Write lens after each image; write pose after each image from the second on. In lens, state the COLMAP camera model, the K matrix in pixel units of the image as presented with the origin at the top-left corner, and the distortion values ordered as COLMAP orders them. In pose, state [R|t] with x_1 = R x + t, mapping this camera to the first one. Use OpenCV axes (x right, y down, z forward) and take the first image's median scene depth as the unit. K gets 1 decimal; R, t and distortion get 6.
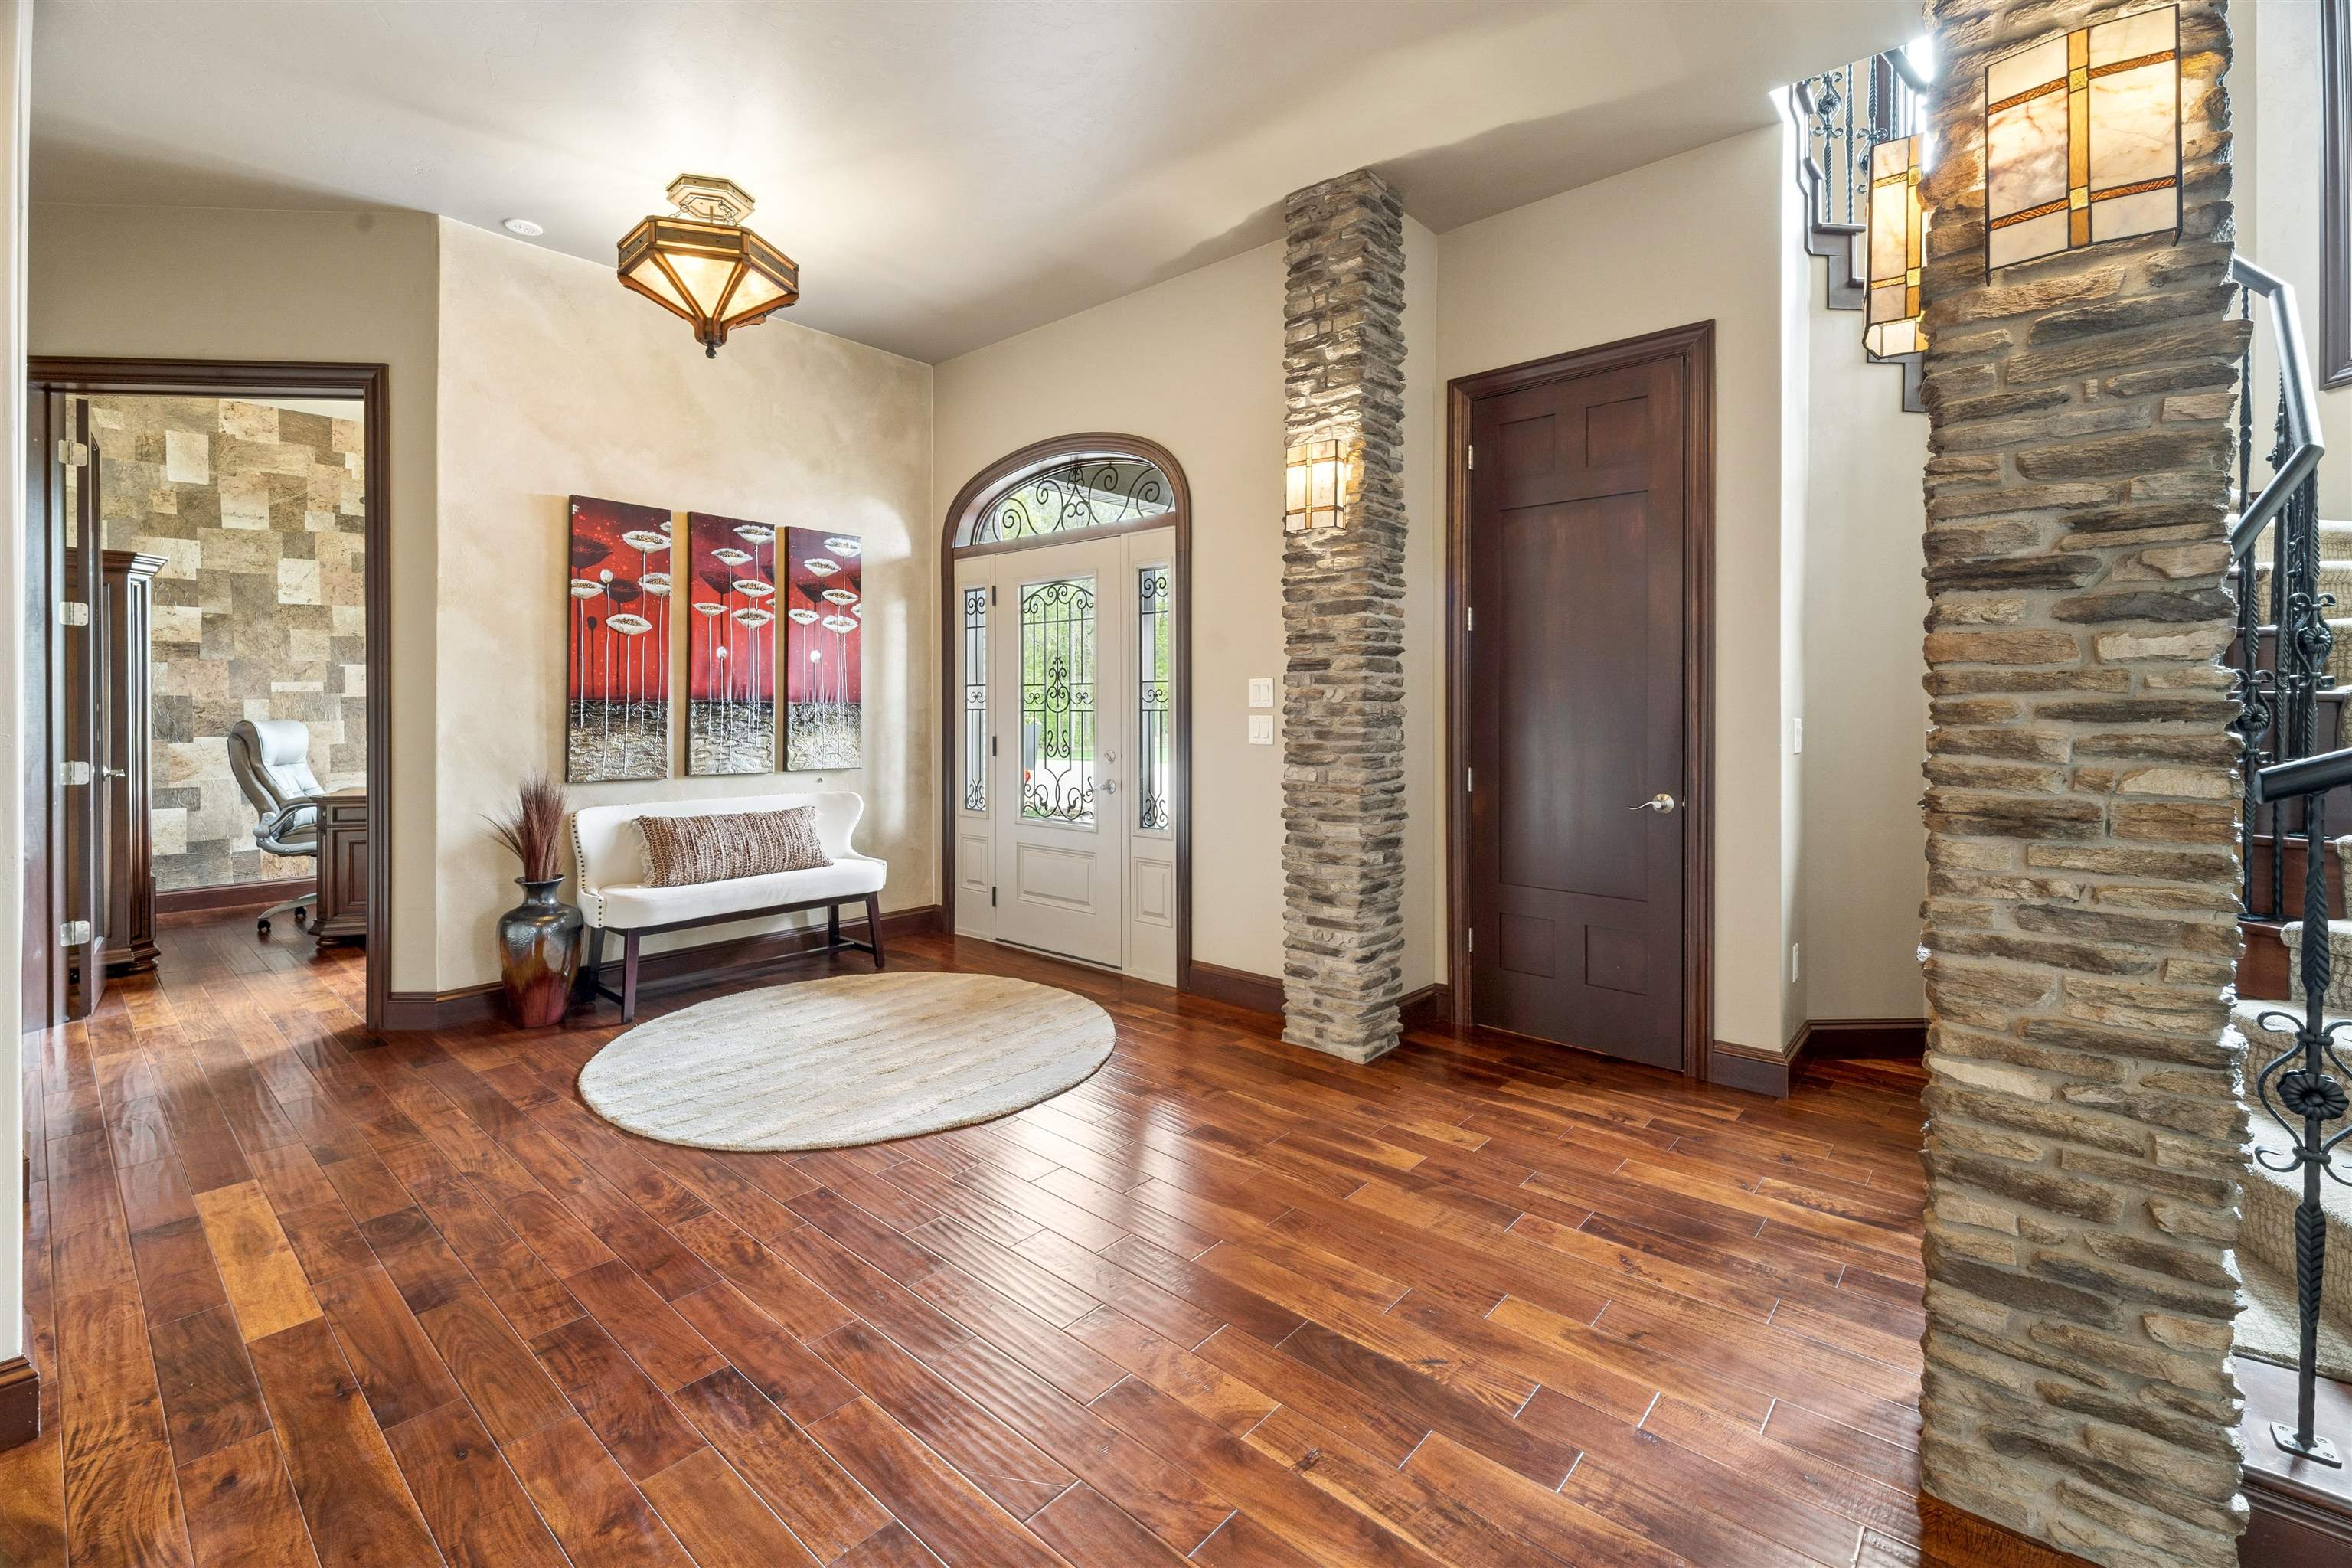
lens RADIAL K [[1021.0, 0, 1170.4], [0, 1021.0, 707.2], [0, 0, 1]] dist [0.004498, 0.000142]
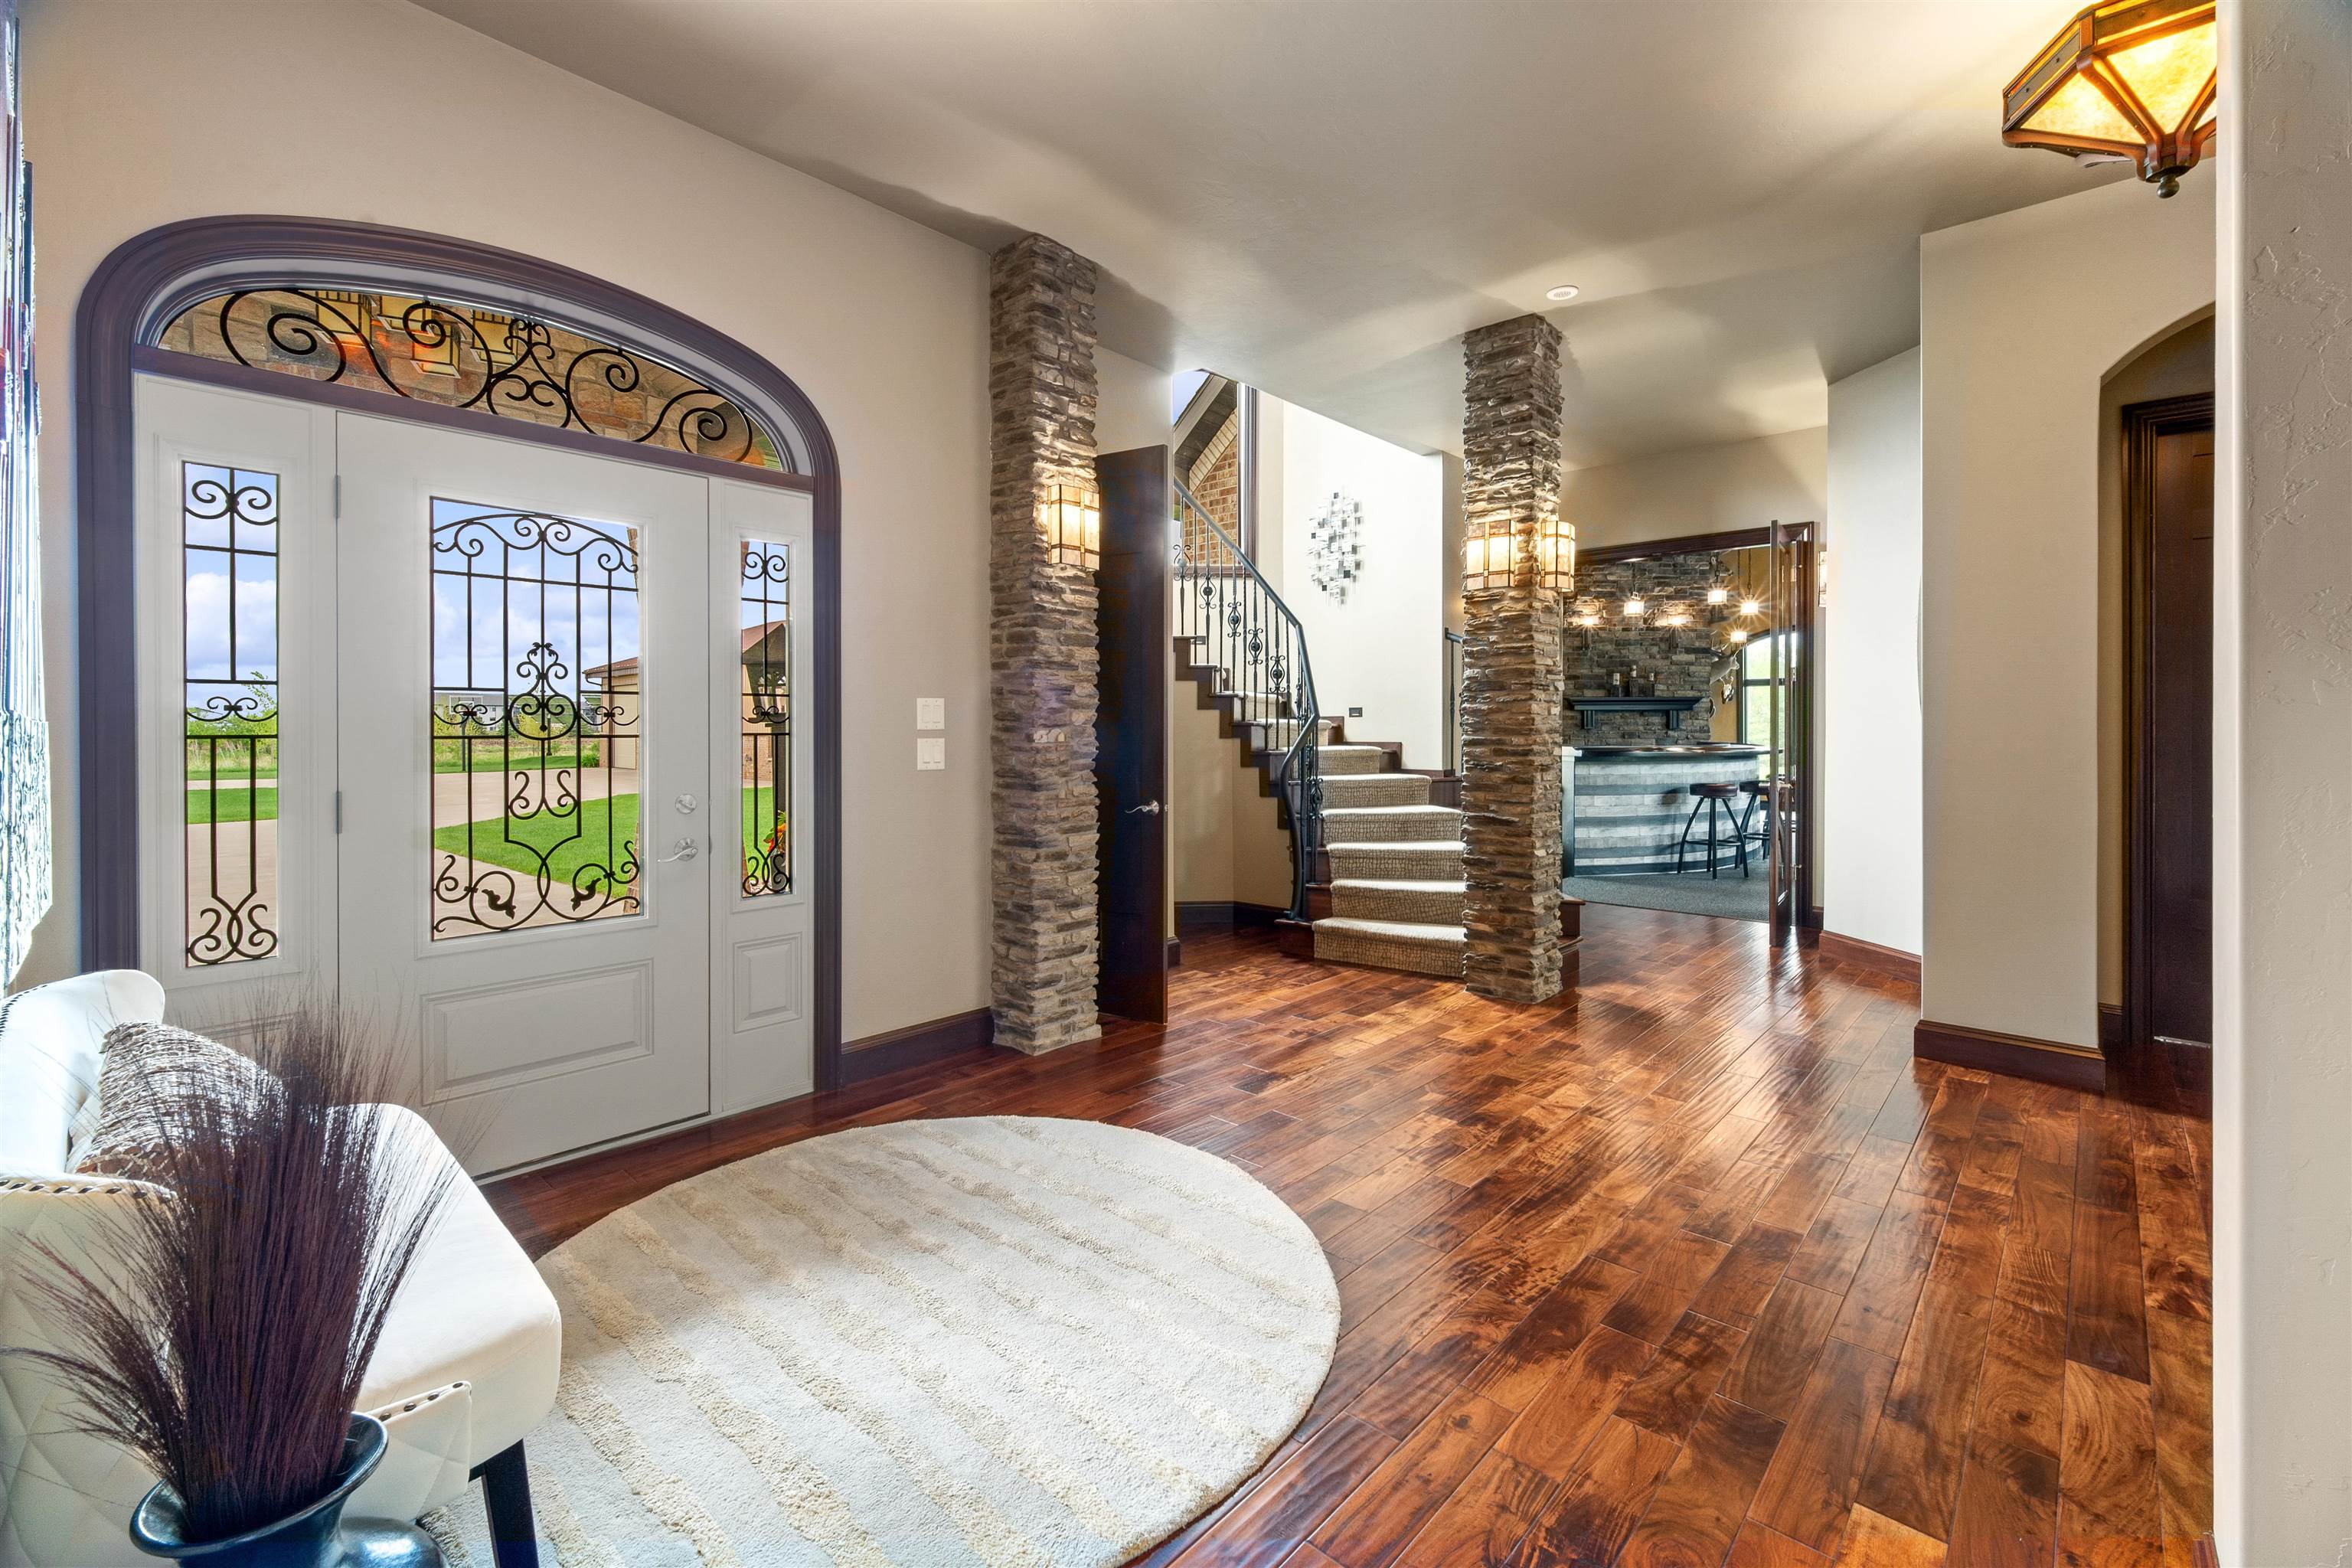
lens RADIAL K [[1026.3, 0, 1171.0], [0, 1026.3, 689.1], [0, 0, 1]] dist [0.001080, -0.000023]
pose [[0.002298, 0.018767, 0.999821, -0.943154], [-0.013880, 0.999728, -0.018733, -0.023930], [-0.999901, -0.013835, 0.002557, 0.882549]]
